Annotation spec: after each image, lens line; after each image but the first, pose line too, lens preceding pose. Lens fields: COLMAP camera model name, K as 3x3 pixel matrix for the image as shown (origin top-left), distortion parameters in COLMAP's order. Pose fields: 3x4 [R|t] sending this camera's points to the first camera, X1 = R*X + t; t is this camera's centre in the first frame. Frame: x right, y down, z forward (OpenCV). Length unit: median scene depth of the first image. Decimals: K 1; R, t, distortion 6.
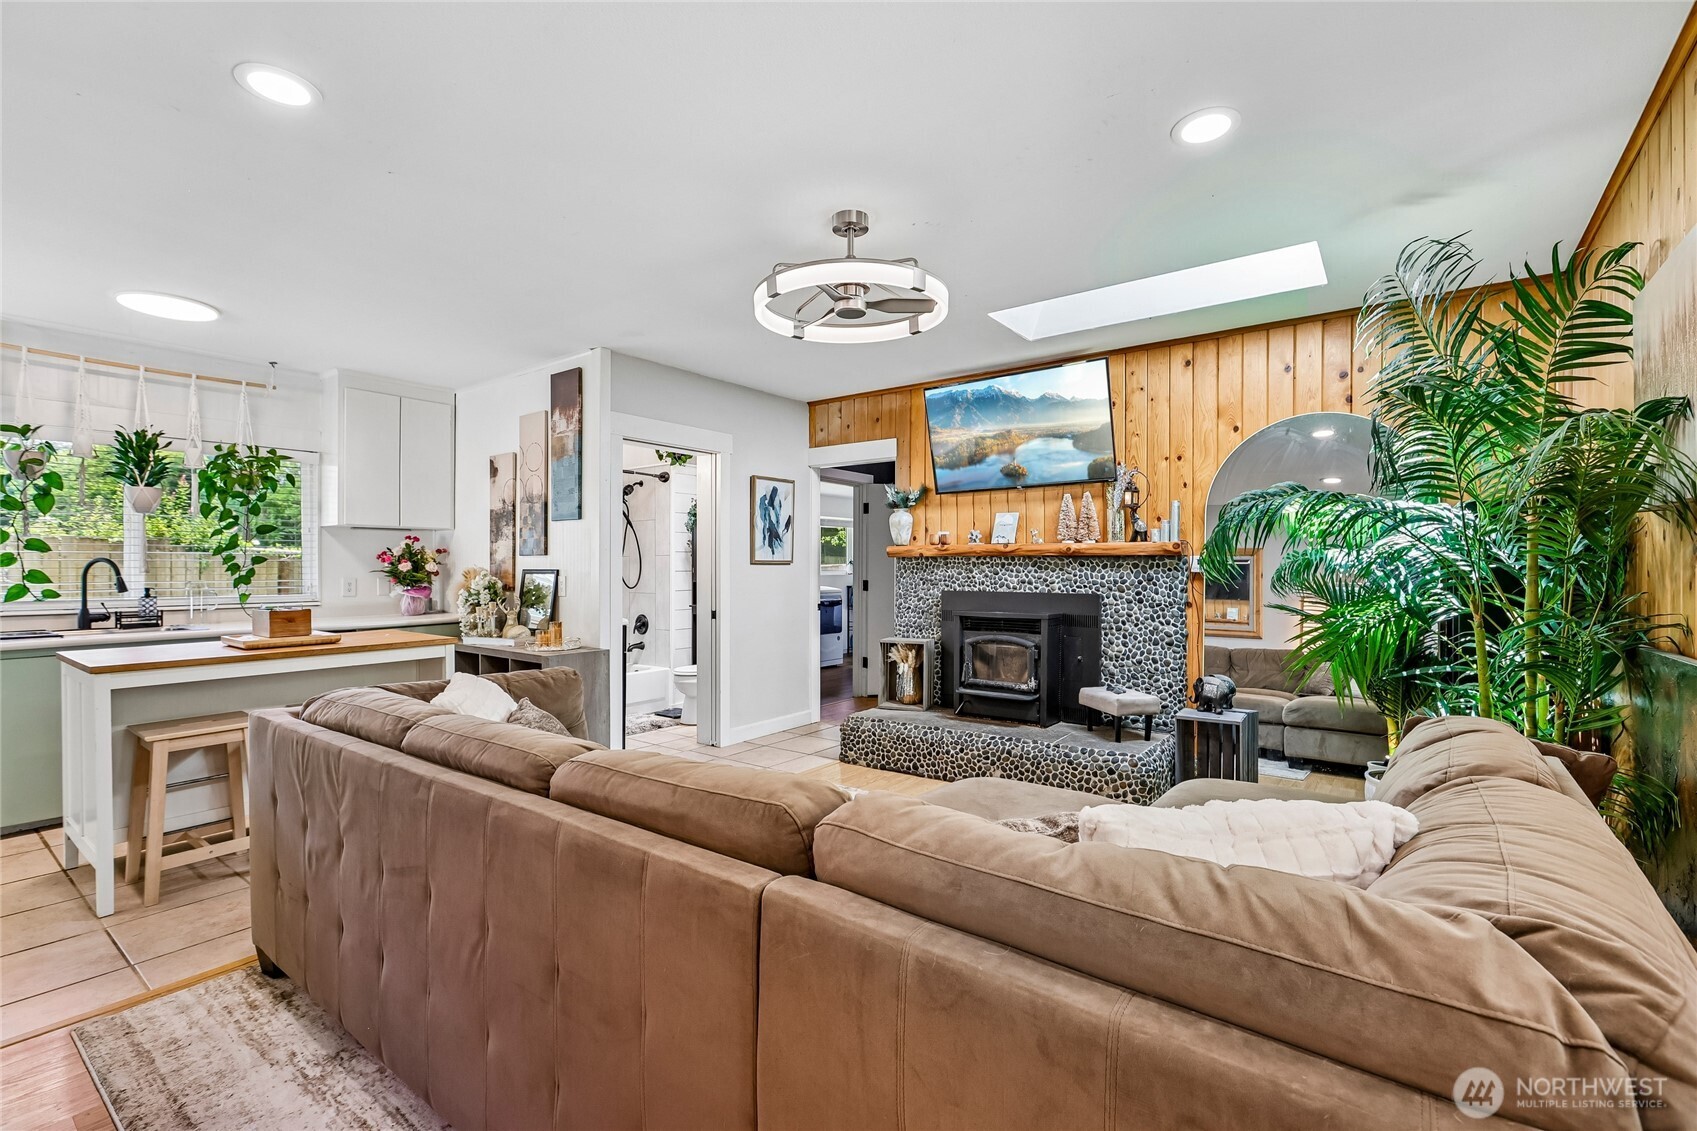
lens RADIAL K [[754.6, 0, 864.5], [0, 754.6, 568.3], [0, 0, 1]] dist [0.001858, 0.000102]
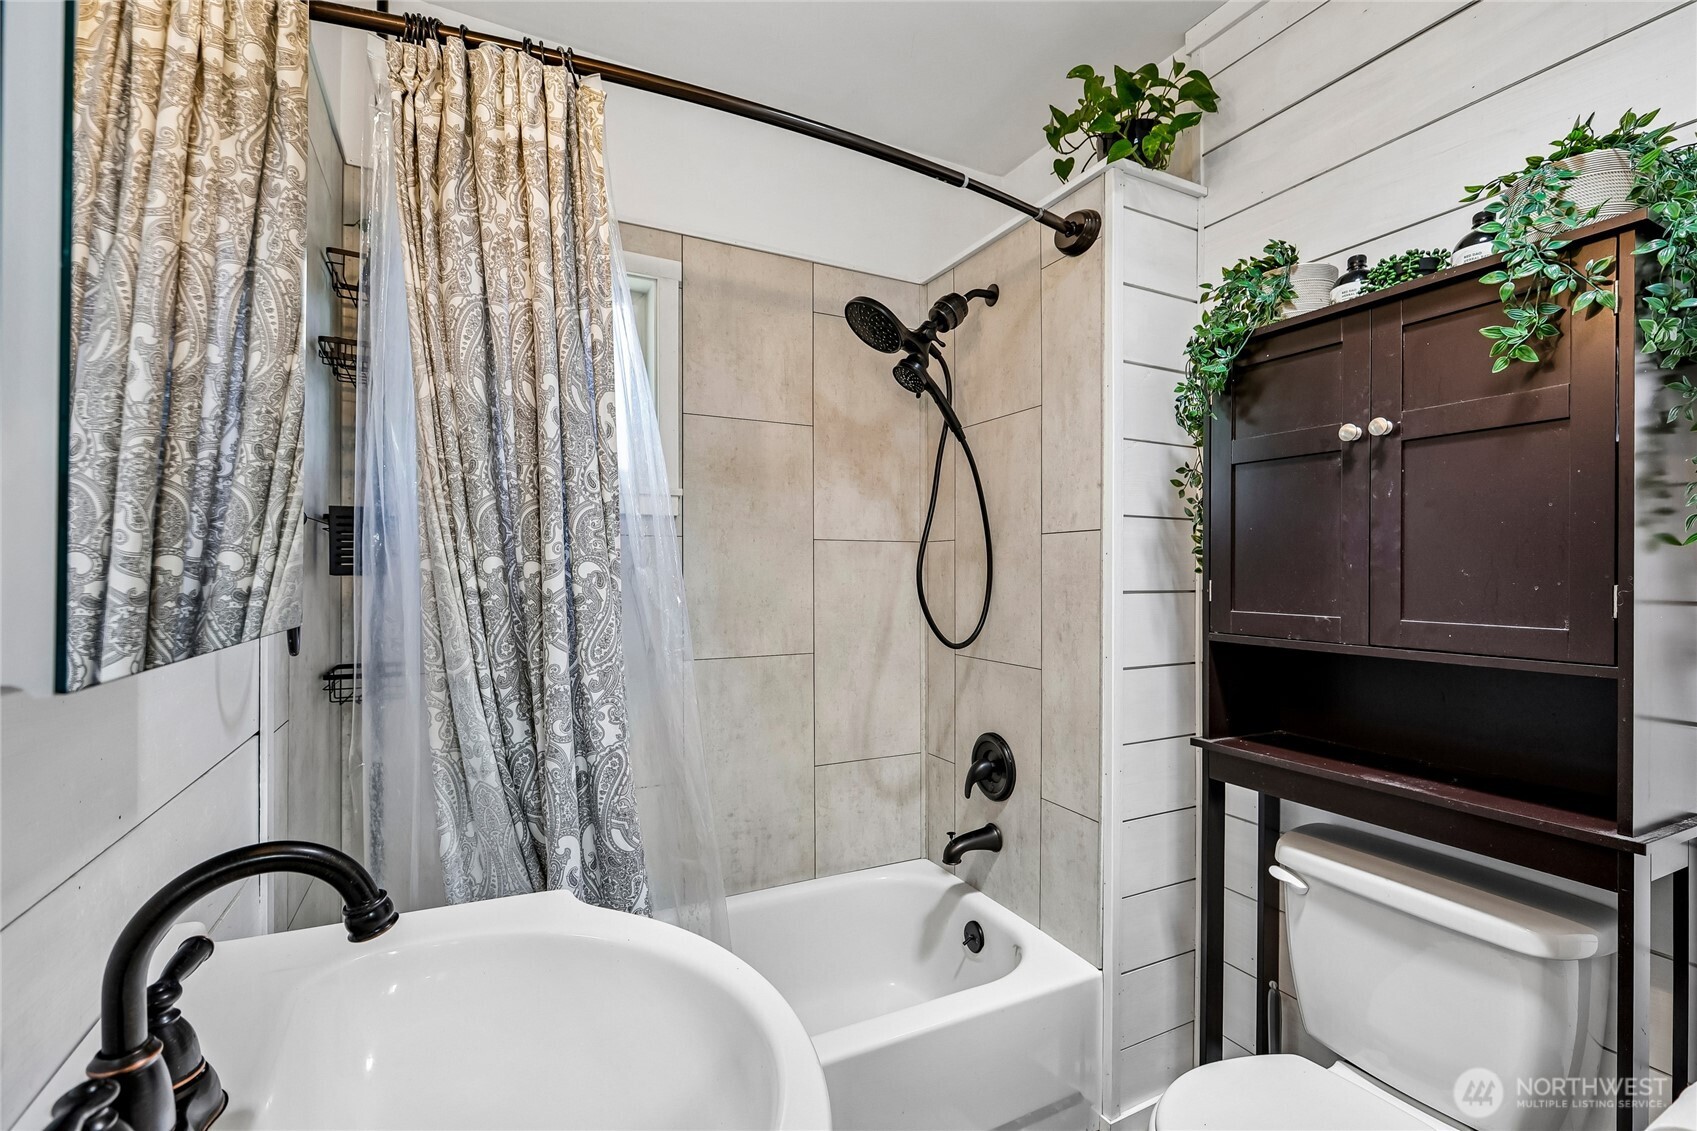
lens RADIAL K [[754.6, 0, 858.9], [0, 754.6, 558.6], [0, 0, 1]] dist [0.001858, 0.000102]
pose [[0.898769, -0.003033, -0.438412, -0.309379], [-0.006673, 0.999766, -0.020598, -0.001963], [0.438372, 0.021438, 0.898538, 1.033252]]
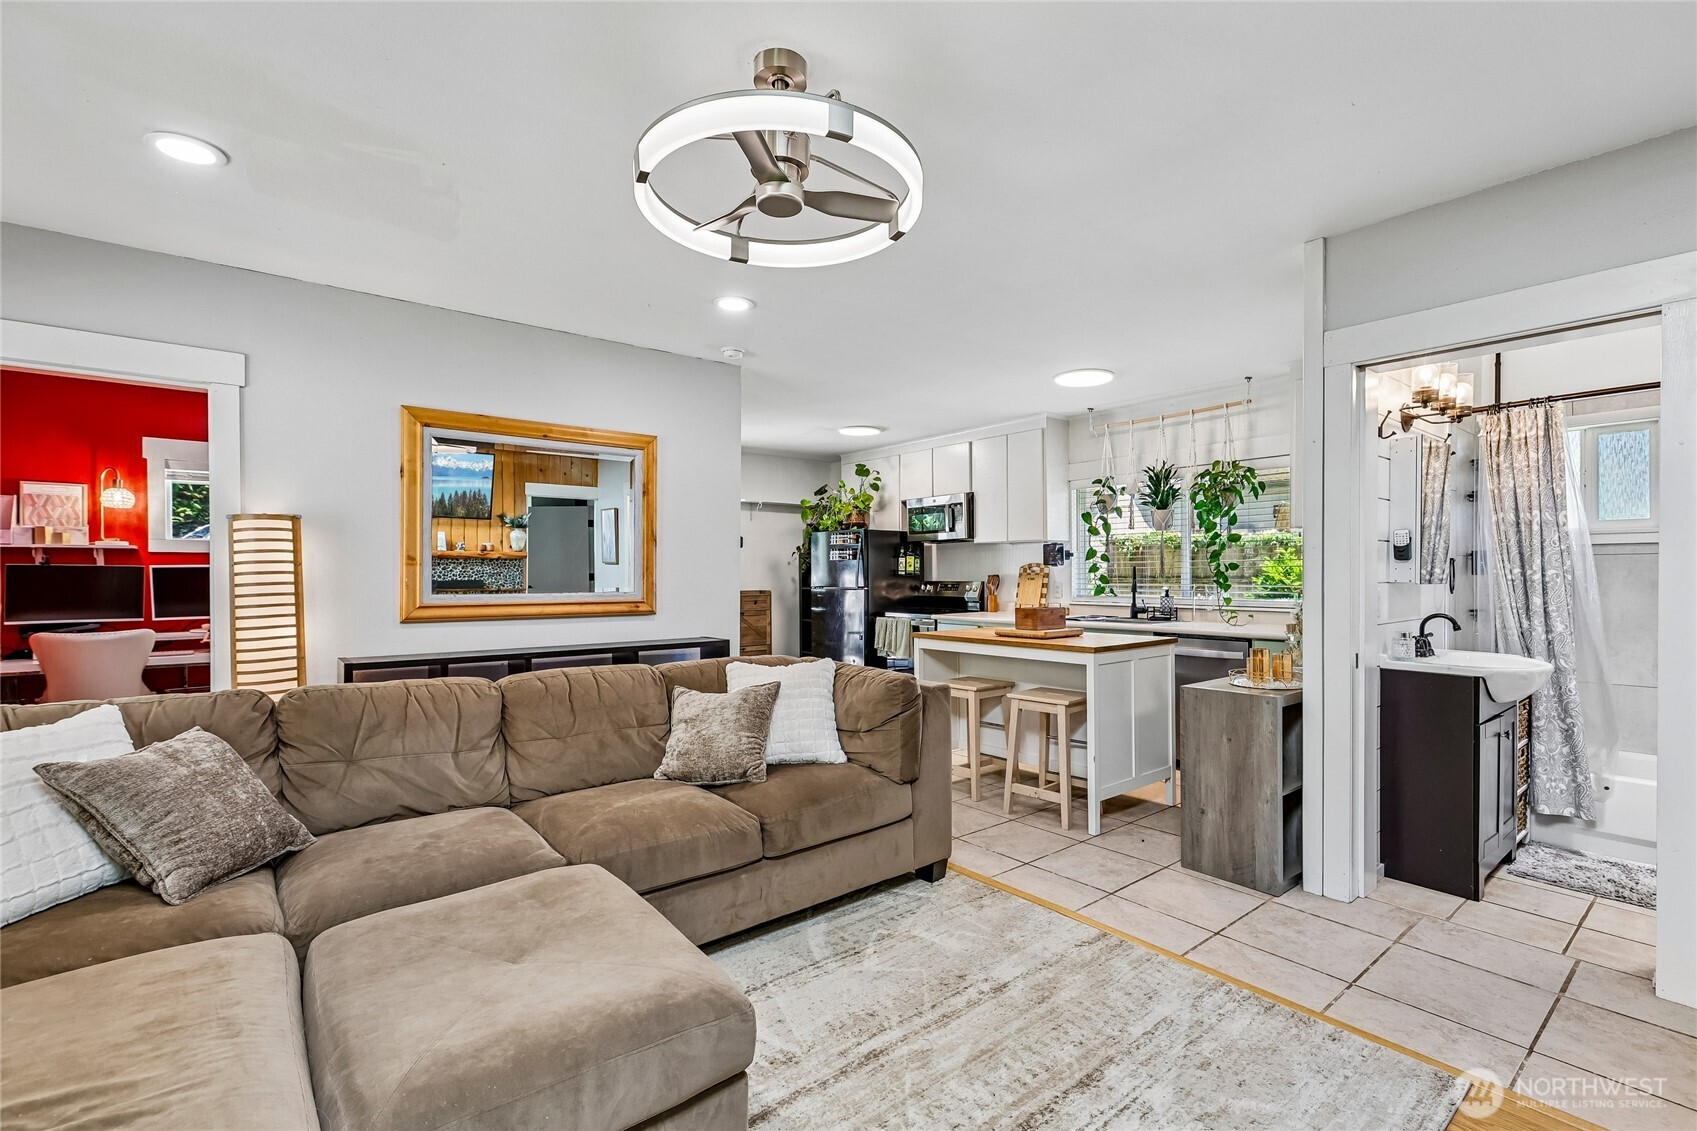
lens RADIAL K [[754.6, 0, 864.6], [0, 754.6, 593.8], [0, 0, 1]] dist [0.001858, 0.000102]
pose [[-0.236132, 0.028688, -0.971297, 0.364365], [-0.000082, 0.999564, 0.029543, -0.003745], [0.971721, 0.007055, -0.236027, 0.743882]]
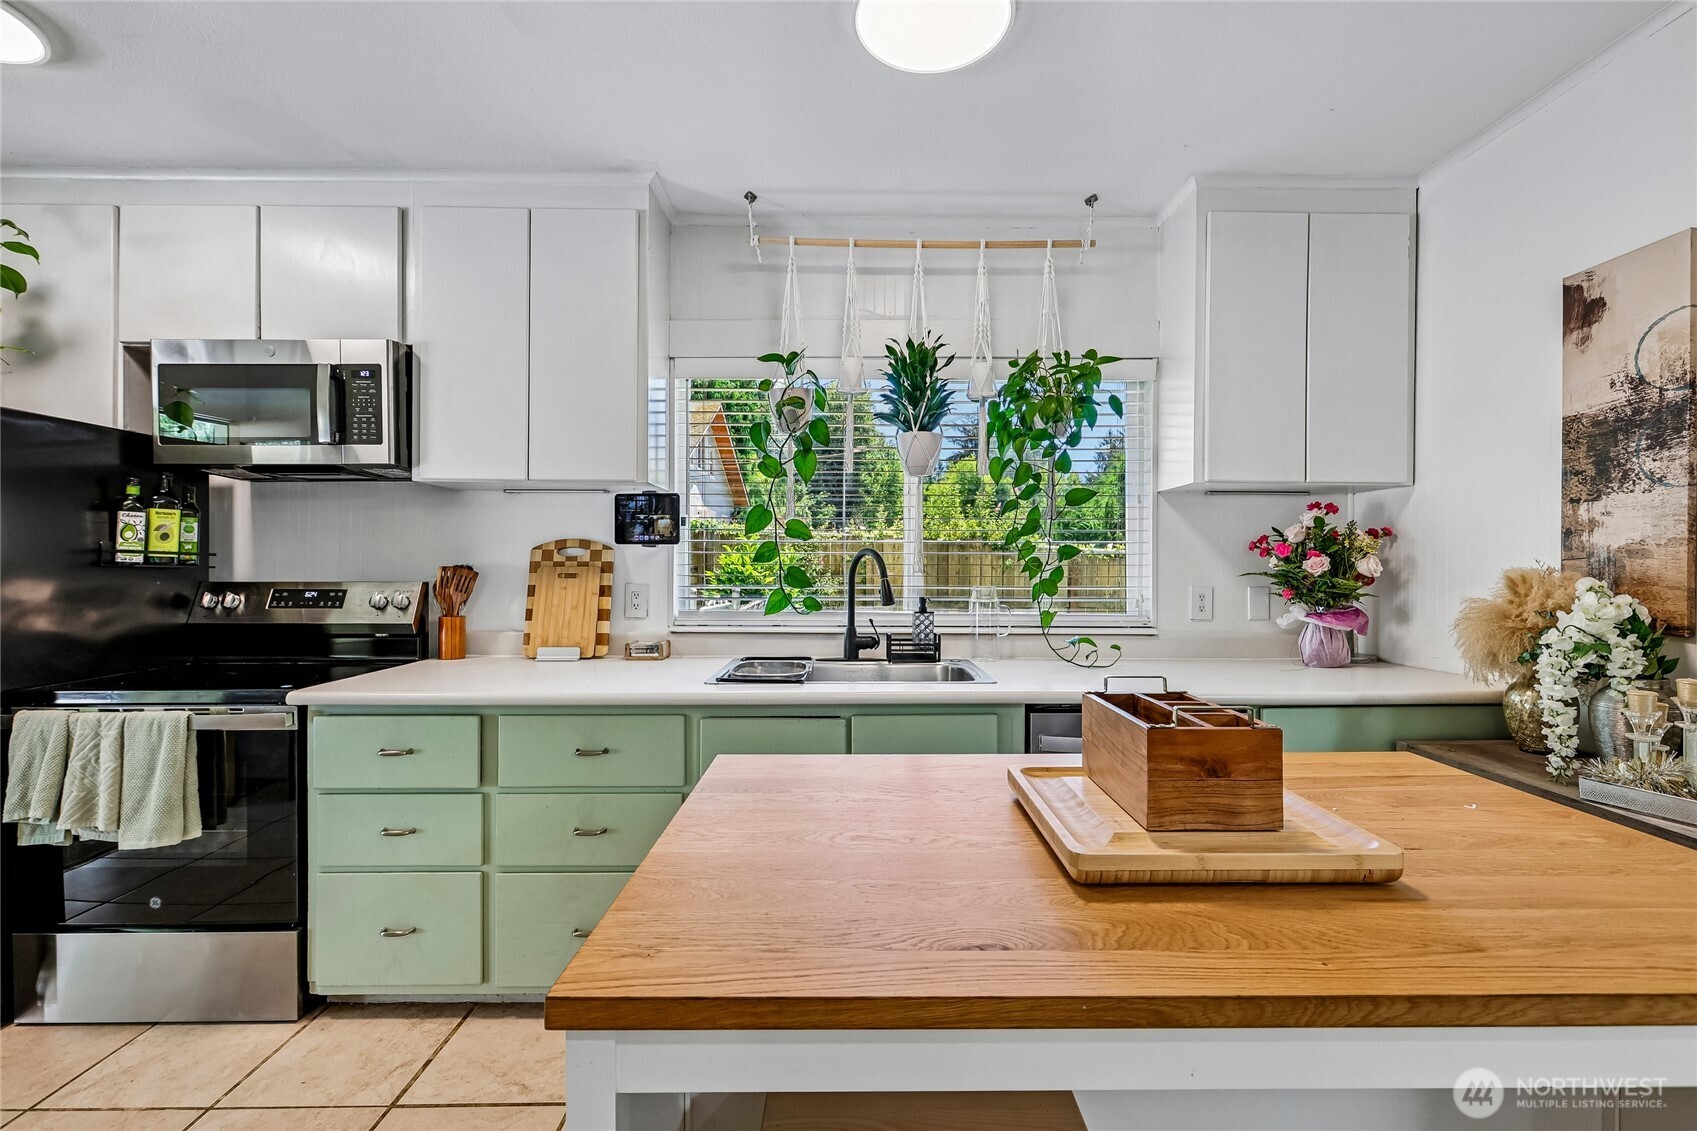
lens RADIAL K [[754.6, 0, 854.4], [0, 754.6, 560.7], [0, 0, 1]] dist [0.001858, 0.000102]
pose [[0.603757, 0.000300, -0.797168, -0.451930], [-0.008052, 0.999951, -0.005723, 0.000006], [0.797128, 0.009874, 0.603730, 0.536469]]
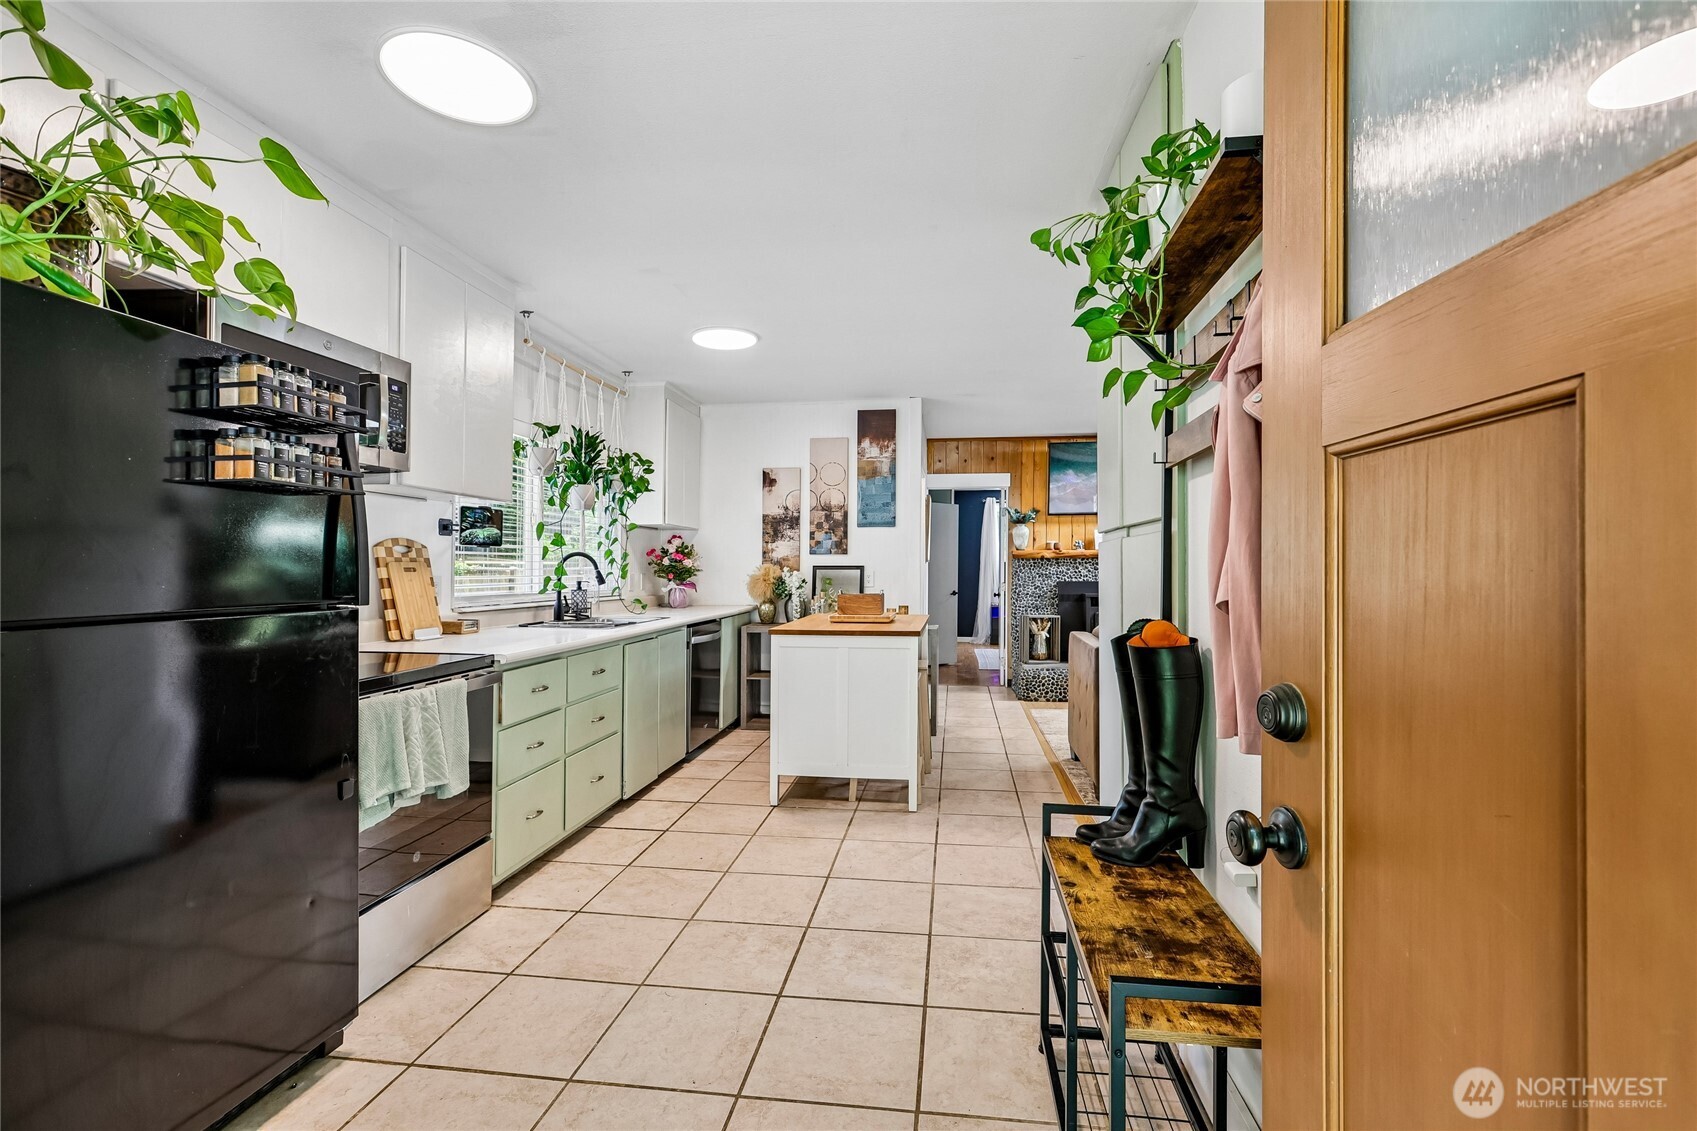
lens RADIAL K [[754.6, 0, 869.6], [0, 754.6, 564.2], [0, 0, 1]] dist [0.001858, 0.000102]
pose [[0.867133, 0.005571, 0.498046, -1.033183], [-0.001112, 0.999957, -0.009250, 0.010908], [-0.498076, 0.007468, 0.867101, -0.098215]]
